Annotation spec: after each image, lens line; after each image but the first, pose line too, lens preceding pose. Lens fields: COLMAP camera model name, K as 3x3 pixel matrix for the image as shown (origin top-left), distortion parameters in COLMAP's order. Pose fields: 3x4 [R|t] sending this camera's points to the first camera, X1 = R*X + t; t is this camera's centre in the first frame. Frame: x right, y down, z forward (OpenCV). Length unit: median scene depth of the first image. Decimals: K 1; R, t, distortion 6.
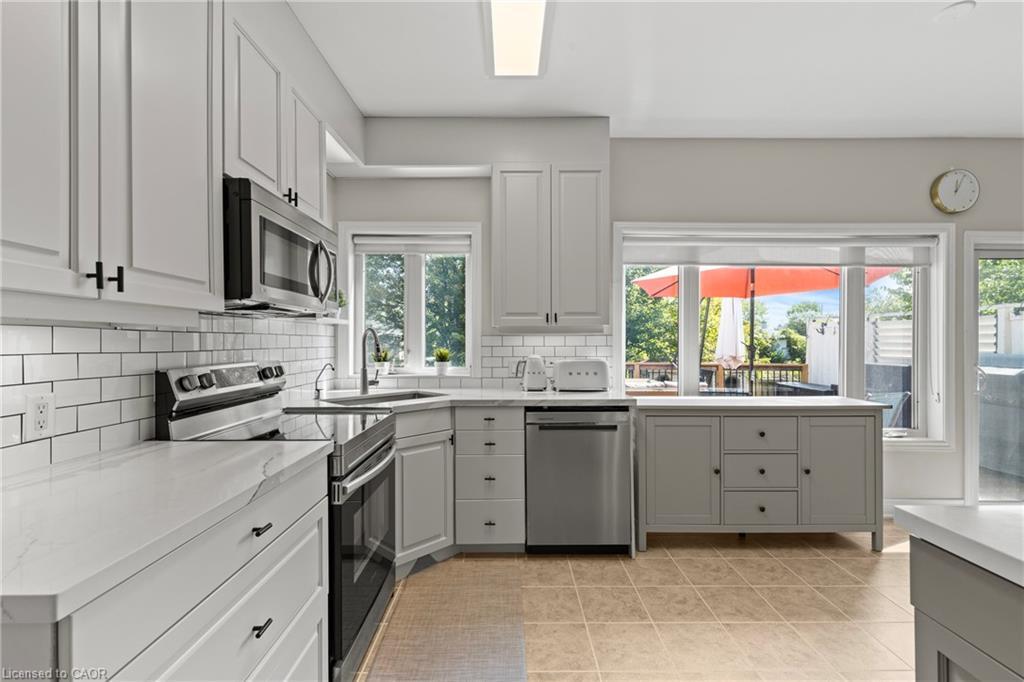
lens RADIAL K [[465.9, 0, 510.3], [0, 465.9, 344.6], [0, 0, 1]] dist [-0.002617, -0.000007]
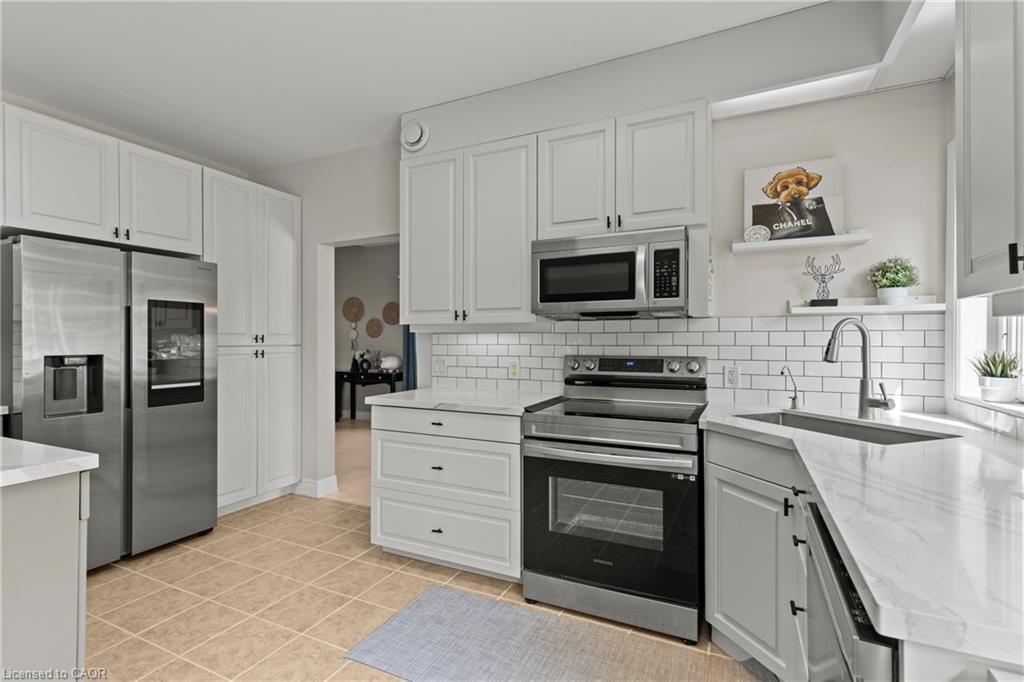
lens RADIAL K [[465.9, 0, 513.0], [0, 465.9, 337.6], [0, 0, 1]] dist [-0.002617, -0.000007]
pose [[-0.456379, 0.006762, -0.889760, 0.740436], [0.005214, 0.999974, 0.004925, -0.017754], [0.889770, -0.002392, -0.456403, 1.325601]]
